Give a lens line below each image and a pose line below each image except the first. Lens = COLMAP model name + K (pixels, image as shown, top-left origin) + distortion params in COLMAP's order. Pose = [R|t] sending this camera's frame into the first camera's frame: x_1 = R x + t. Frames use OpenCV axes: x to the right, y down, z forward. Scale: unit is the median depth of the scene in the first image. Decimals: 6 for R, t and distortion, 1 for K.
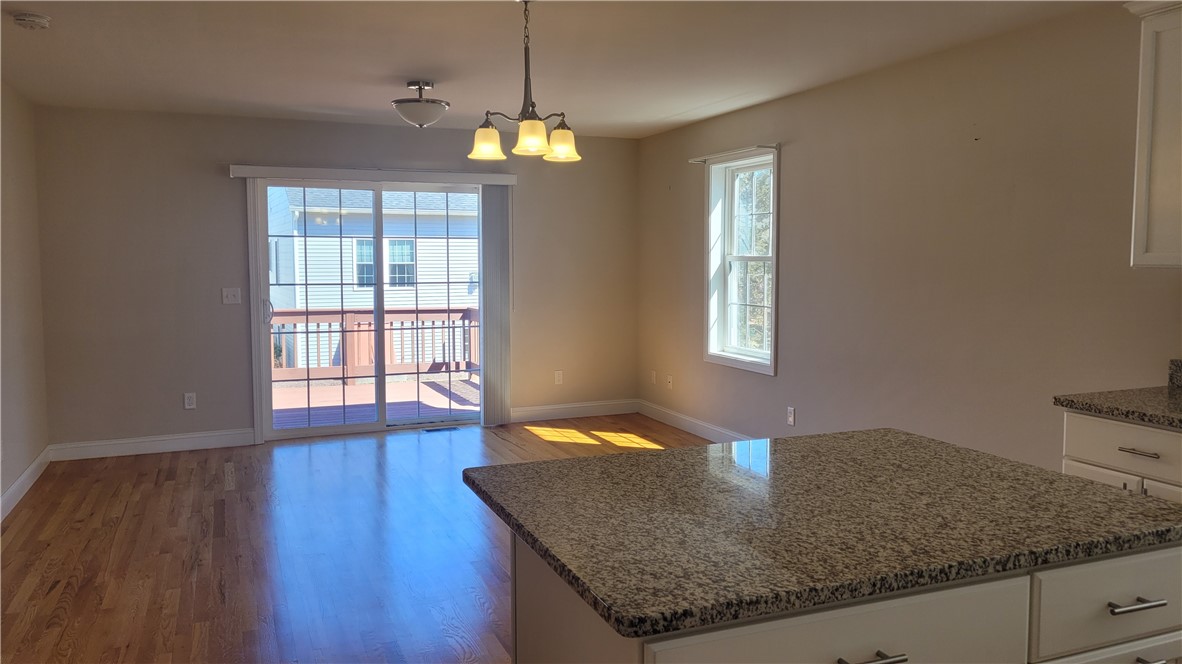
lens RADIAL K [[893.7, 0, 596.3], [0, 893.7, 326.7], [0, 0, 1]] dist [0.043493, -0.024910]
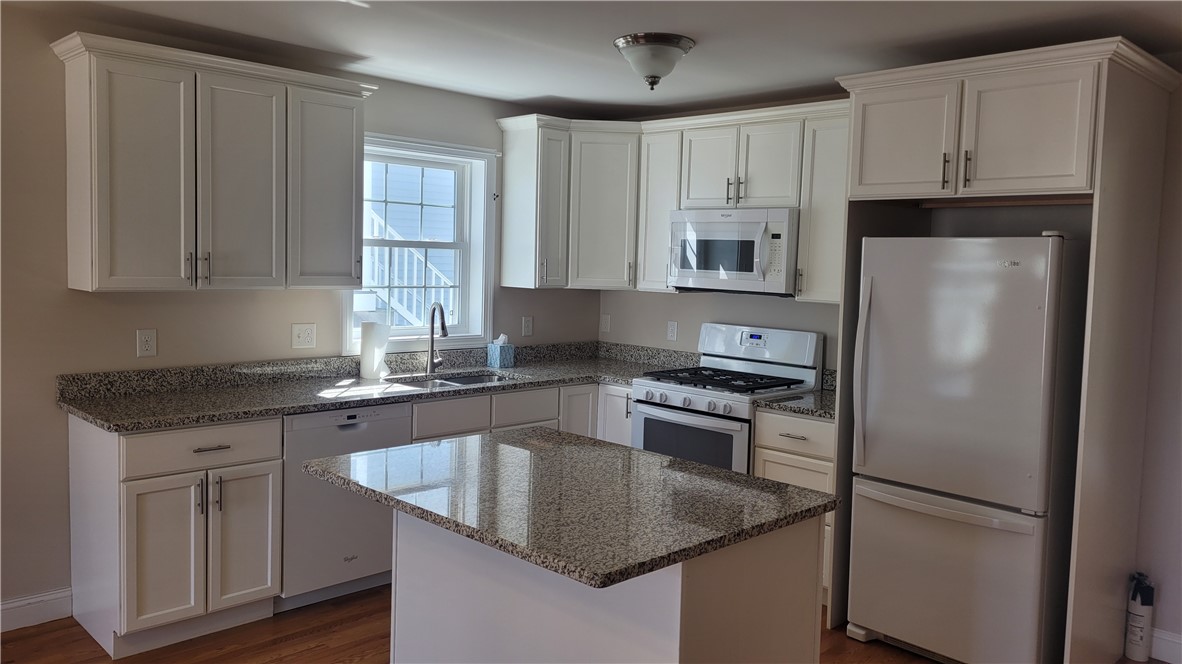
lens RADIAL K [[893.7, 0, 600.2], [0, 893.7, 332.1], [0, 0, 1]] dist [0.043493, -0.024910]
pose [[-0.383049, -0.075118, 0.920669, -1.103846], [0.040299, 0.994380, 0.097898, -0.177563], [-0.922848, 0.074602, -0.377869, 1.594896]]
